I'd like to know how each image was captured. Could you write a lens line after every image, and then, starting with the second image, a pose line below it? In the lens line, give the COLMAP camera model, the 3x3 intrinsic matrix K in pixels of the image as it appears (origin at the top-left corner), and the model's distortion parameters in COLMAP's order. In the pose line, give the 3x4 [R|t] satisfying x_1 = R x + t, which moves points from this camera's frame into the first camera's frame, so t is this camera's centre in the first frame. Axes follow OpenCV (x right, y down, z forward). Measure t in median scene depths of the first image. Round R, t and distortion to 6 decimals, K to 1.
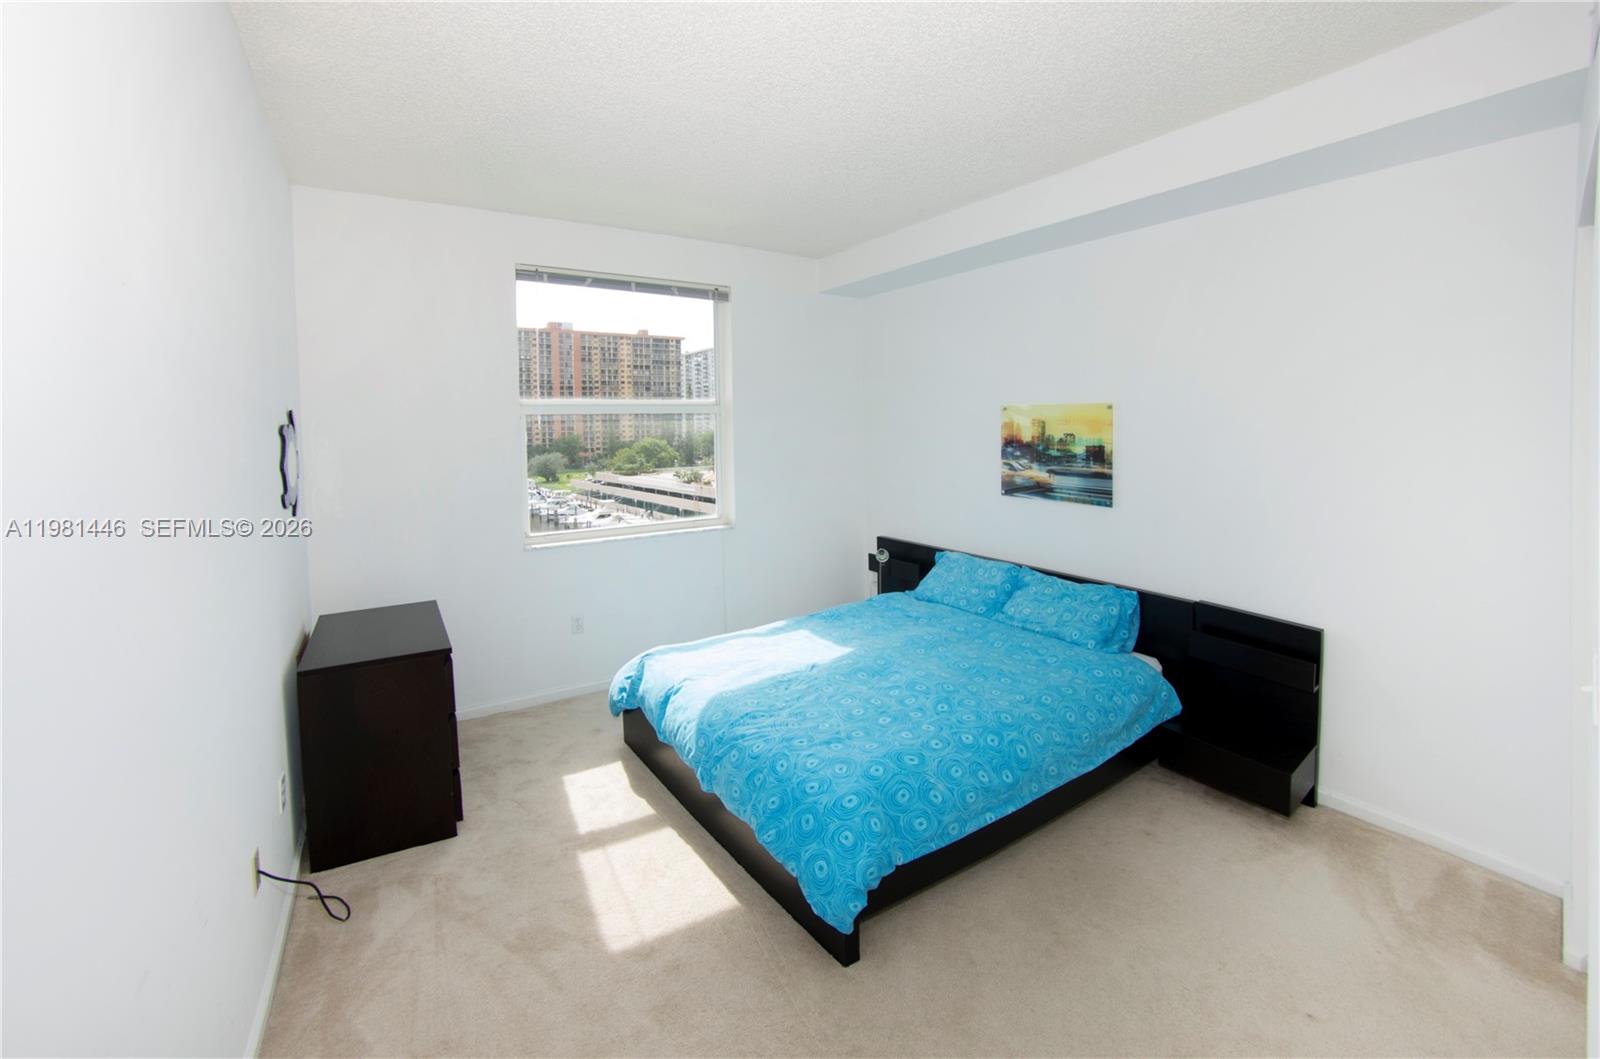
lens RADIAL K [[711.2, 0, 793.7], [0, 711.2, 444.1], [0, 0, 1]] dist [-0.001274, -0.000057]
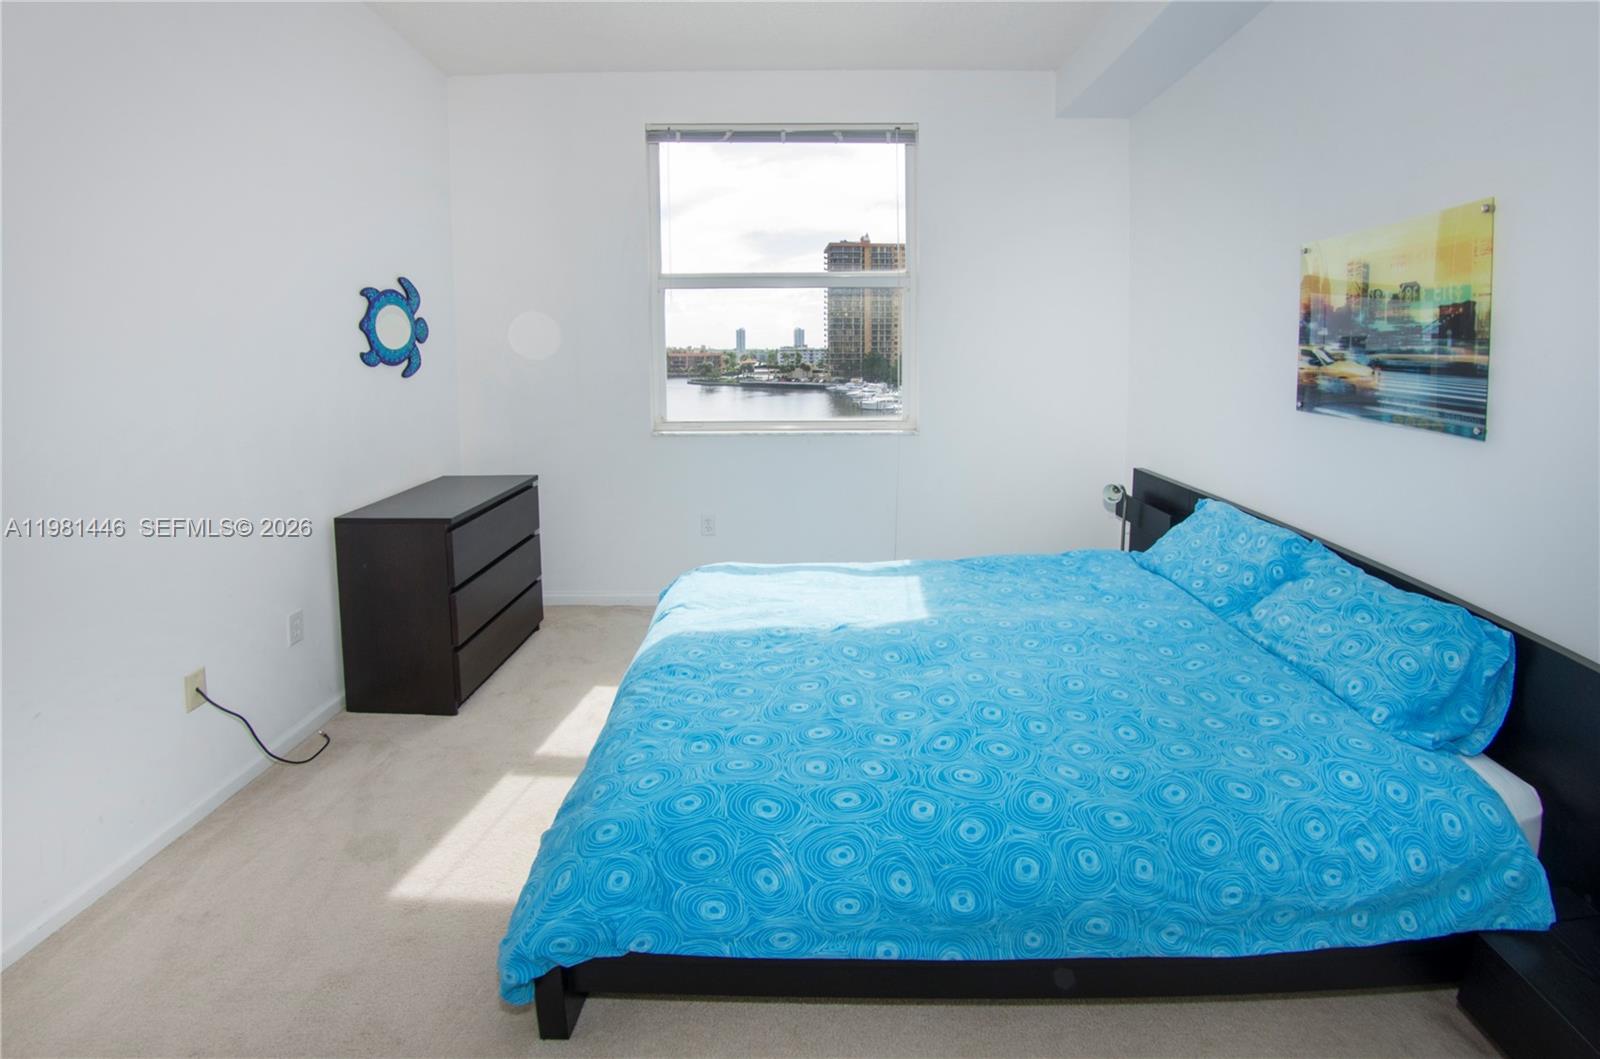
lens RADIAL K [[711.2, 0, 793.7], [0, 711.2, 444.1], [0, 0, 1]] dist [-0.001274, -0.000057]
pose [[0.808256, 0.079491, -0.583441, 0.346950], [-0.009064, 0.992408, 0.122654, 0.038812], [0.588762, -0.093848, 0.802840, 0.370052]]
